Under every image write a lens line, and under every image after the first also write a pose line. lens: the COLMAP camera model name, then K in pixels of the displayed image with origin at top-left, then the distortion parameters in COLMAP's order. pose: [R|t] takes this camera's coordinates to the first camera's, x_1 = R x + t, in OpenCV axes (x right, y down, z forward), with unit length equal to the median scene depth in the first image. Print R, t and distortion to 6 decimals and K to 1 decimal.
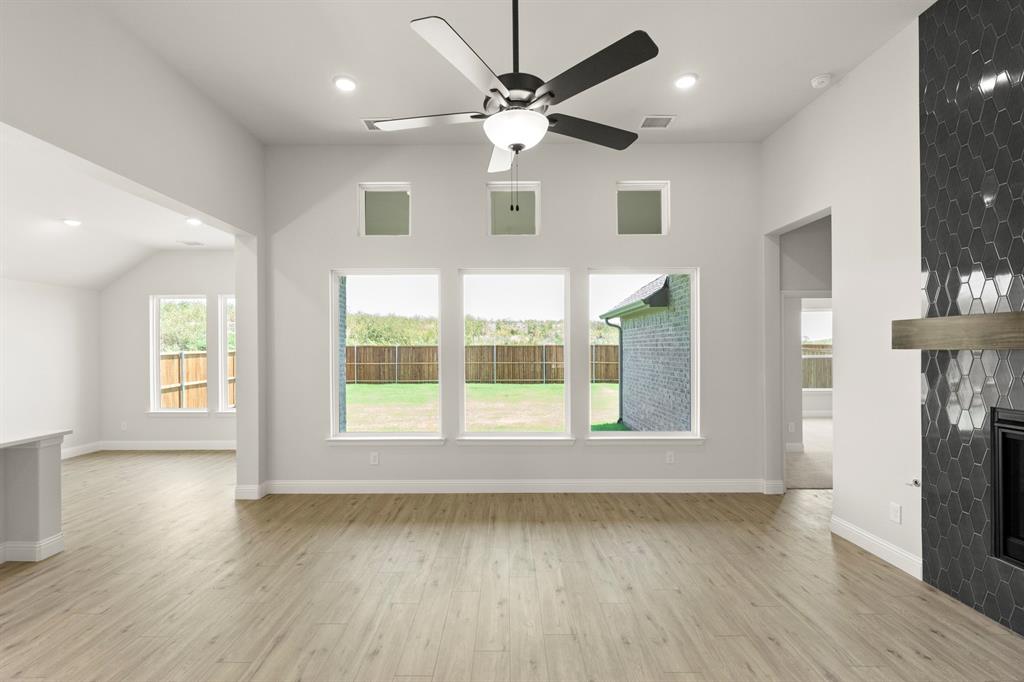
lens RADIAL K [[482.0, 0, 512.0], [0, 482.0, 341.0], [0, 0, 1]] dist [-0.001159, -0.000273]
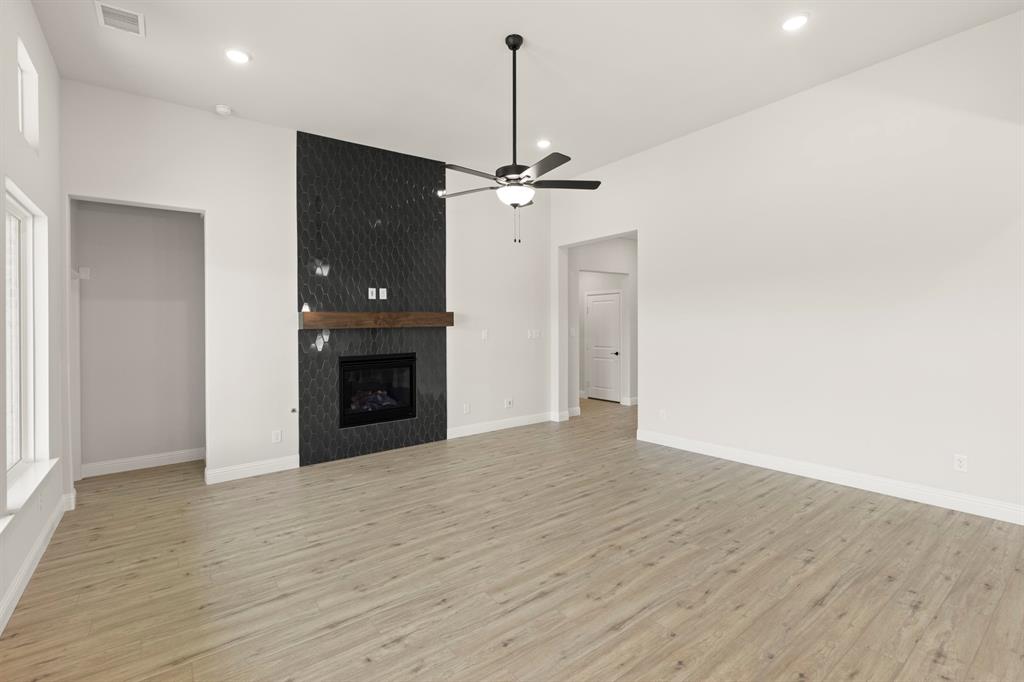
lens RADIAL K [[463.5, 0, 508.5], [0, 463.5, 325.3], [0, 0, 1]] dist [0.000728, 0.000136]
pose [[-0.605865, 0.015535, 0.795416, -0.885632], [0.009371, 0.999879, -0.012390, 0.029607], [-0.795512, -0.000053, -0.605937, 1.400872]]
